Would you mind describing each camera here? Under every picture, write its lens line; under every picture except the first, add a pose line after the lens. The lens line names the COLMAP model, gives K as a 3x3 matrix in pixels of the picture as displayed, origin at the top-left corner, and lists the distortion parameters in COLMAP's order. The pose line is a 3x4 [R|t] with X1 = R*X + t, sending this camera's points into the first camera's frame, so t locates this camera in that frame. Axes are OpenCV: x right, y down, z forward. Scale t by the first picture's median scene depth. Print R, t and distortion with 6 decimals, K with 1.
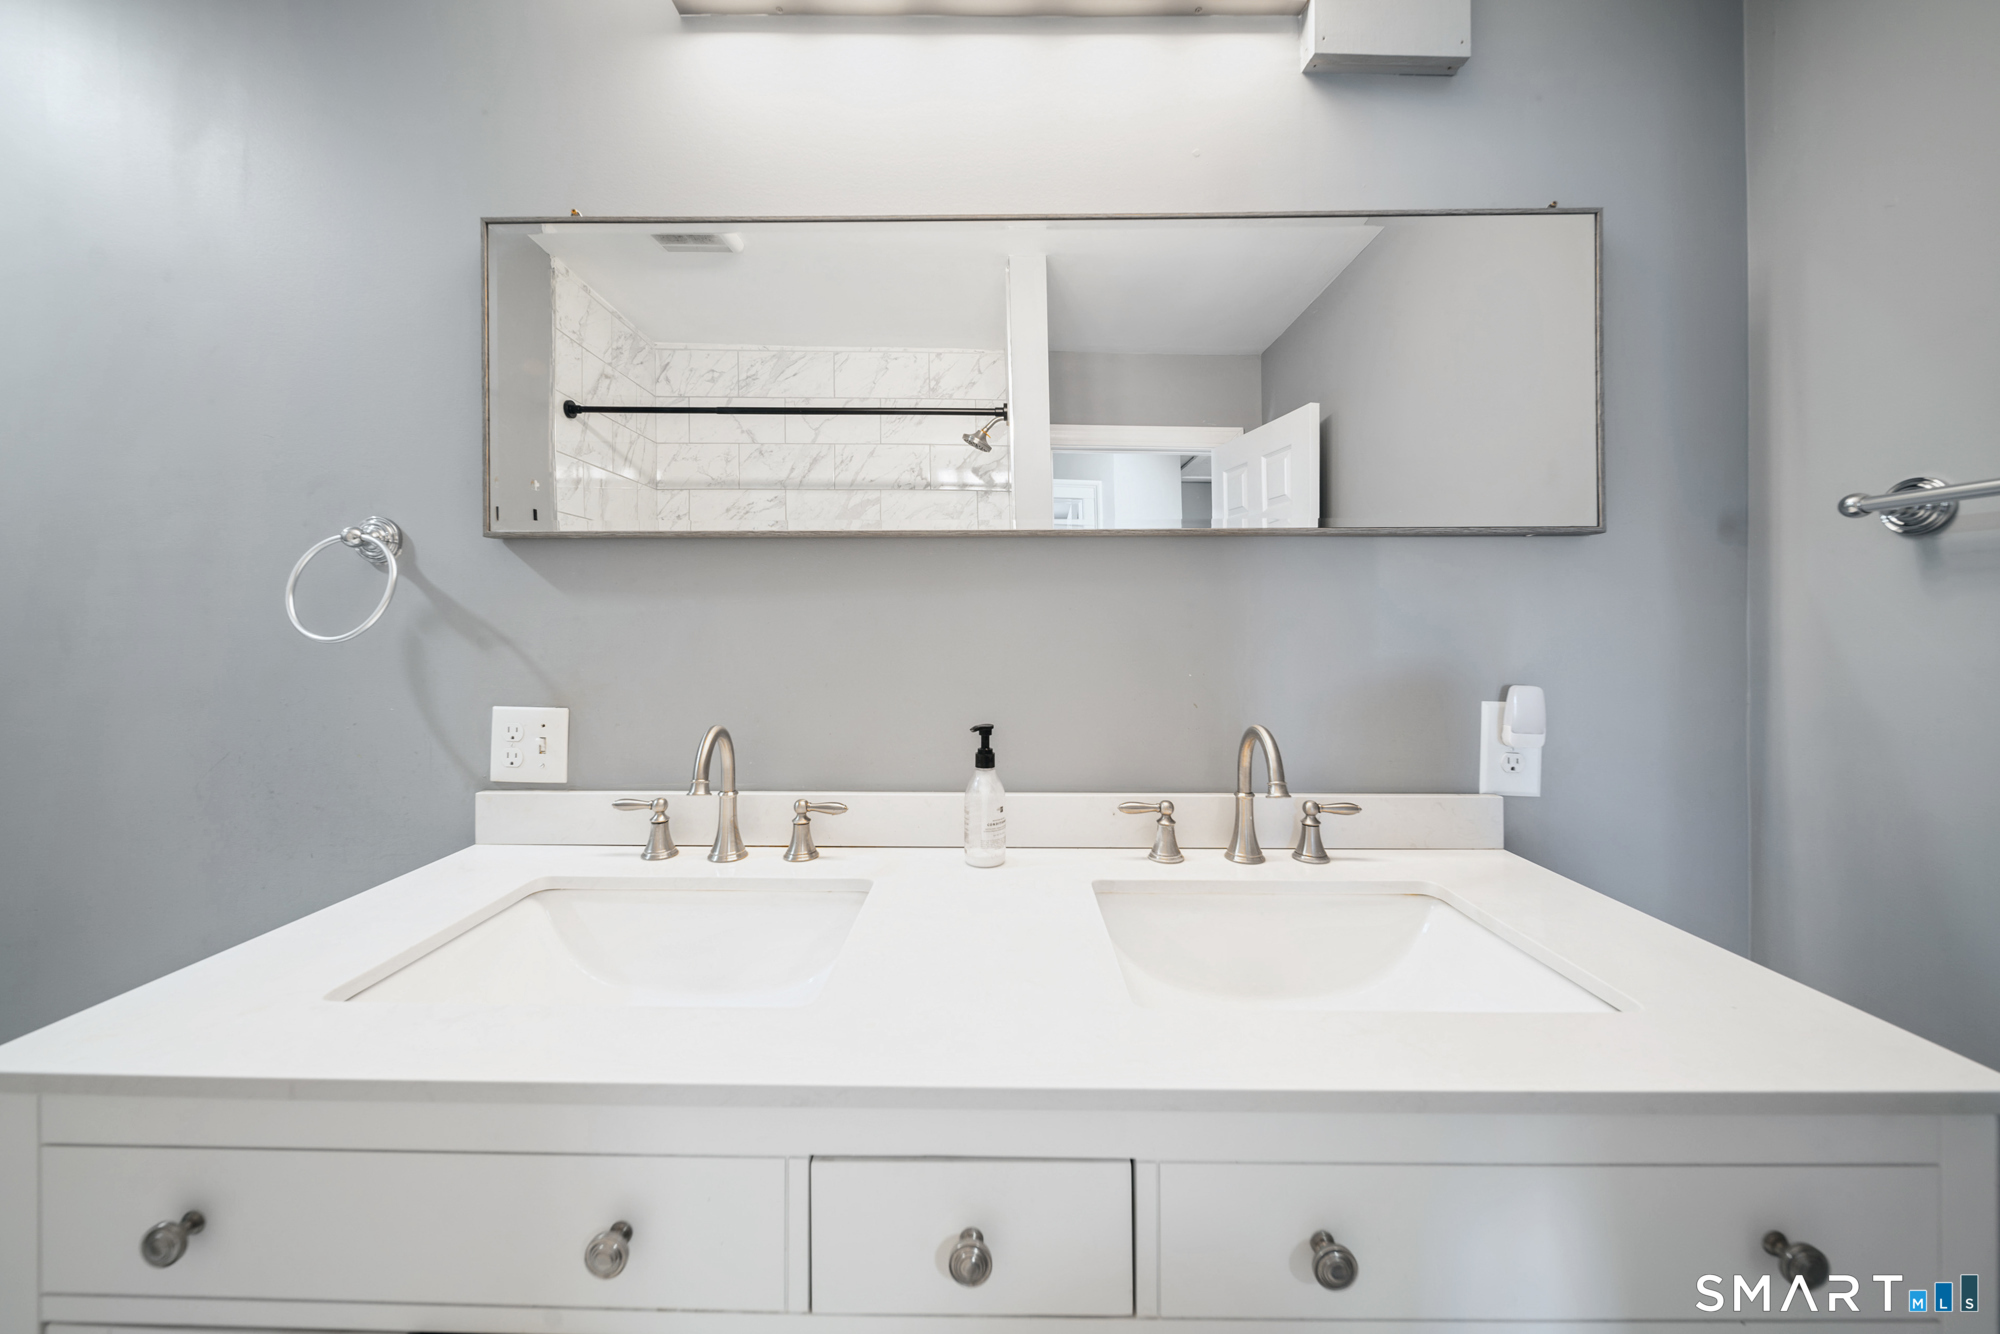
lens RADIAL K [[718.8, 0, 997.3], [0, 718.8, 619.0], [0, 0, 1]] dist [-0.000432, 0.000037]
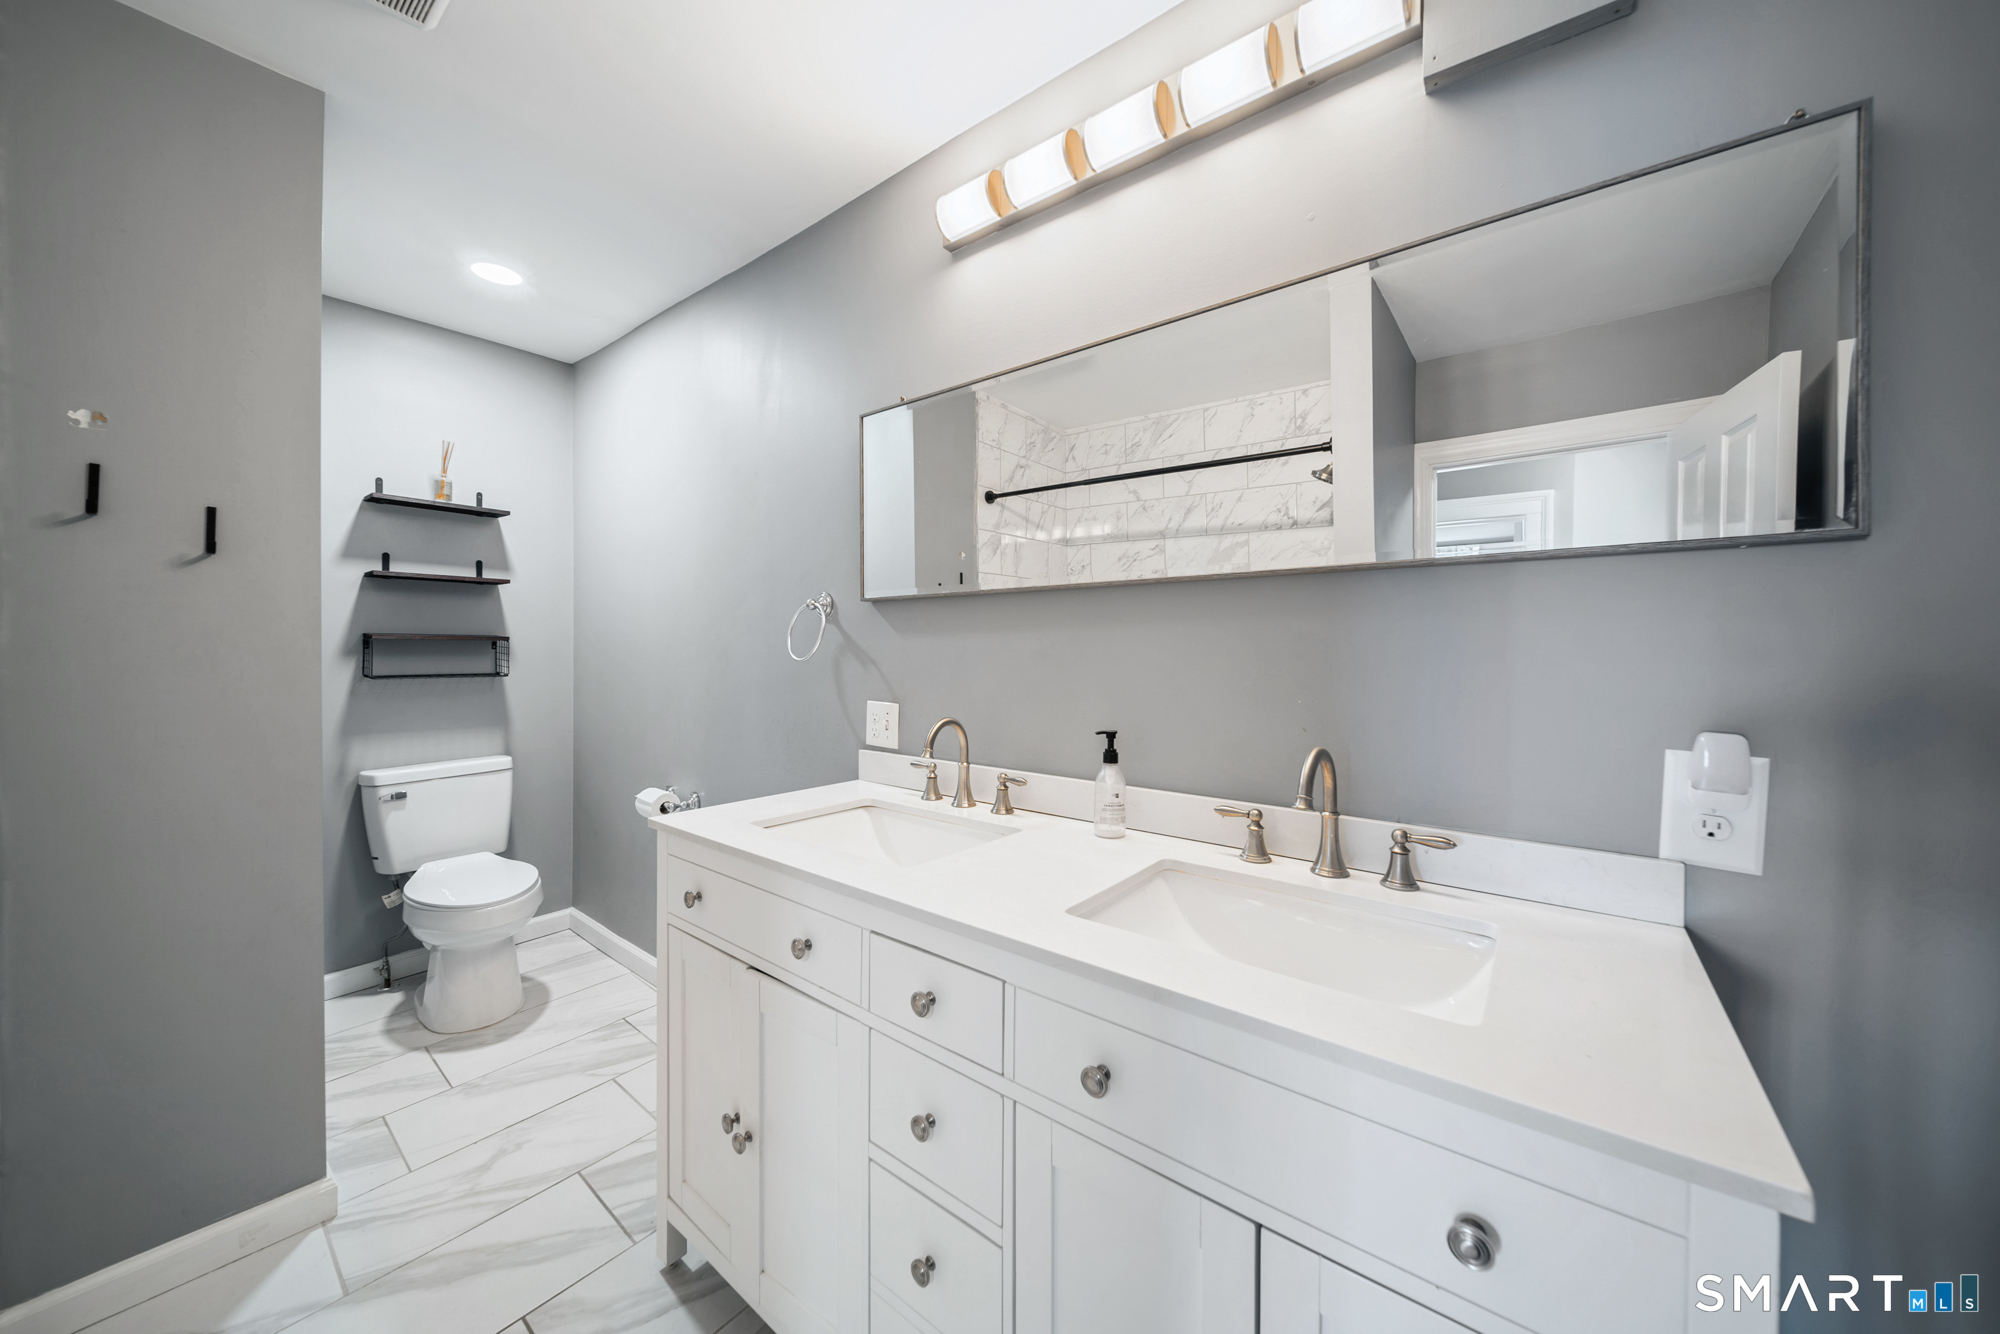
lens RADIAL K [[705.8, 0, 1000.0], [0, 705.8, 667.0], [0, 0, 1]] dist [-0.026204, 0.000004]
pose [[0.795507, 0.020187, -0.605608, 0.536299], [-0.008852, 0.999725, 0.021696, 0.003103], [0.605880, -0.011899, 0.795467, -0.132061]]
